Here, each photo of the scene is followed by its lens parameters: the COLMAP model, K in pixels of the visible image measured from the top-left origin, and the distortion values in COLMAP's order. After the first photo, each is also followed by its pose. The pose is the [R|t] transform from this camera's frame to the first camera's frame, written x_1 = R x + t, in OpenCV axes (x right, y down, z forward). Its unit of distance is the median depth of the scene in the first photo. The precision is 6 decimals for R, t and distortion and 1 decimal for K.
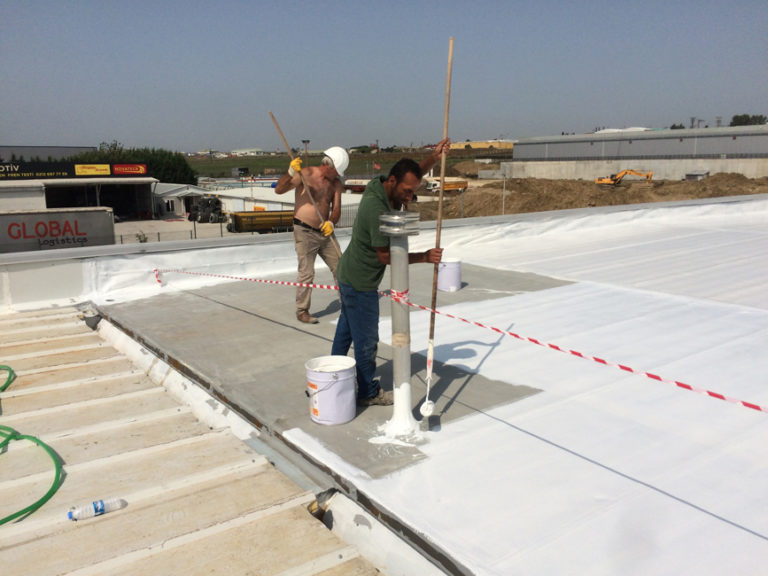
lens RADIAL K [[653.8, 0, 385.5], [0, 653.8, 288.0], [0, 0, 1]] dist [0.066125, -0.084002]
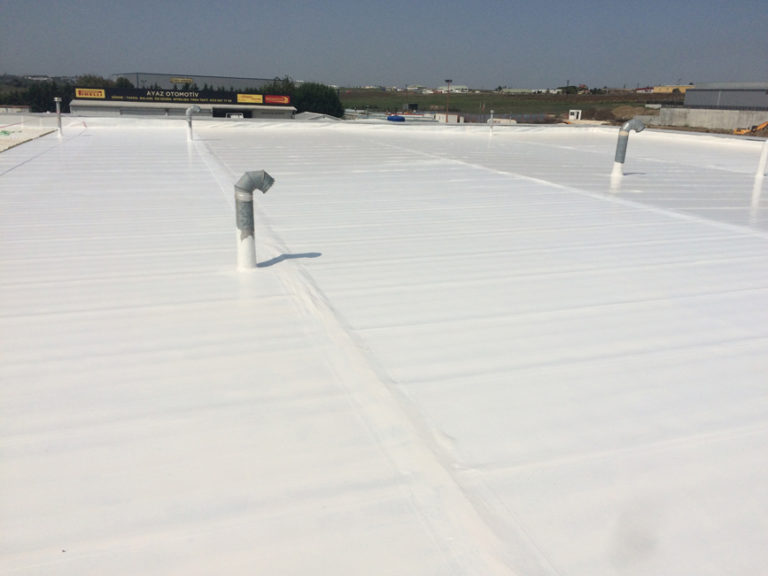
lens RADIAL K [[653.8, 0, 384.0], [0, 653.8, 287.5], [0, 0, 1]] dist [0.066125, -0.084002]
pose [[0.949819, 0.124635, -0.286898, 0.161506], [-0.099121, 0.989848, 0.101858, 0.023079], [0.296680, -0.068309, 0.952531, -0.135417]]
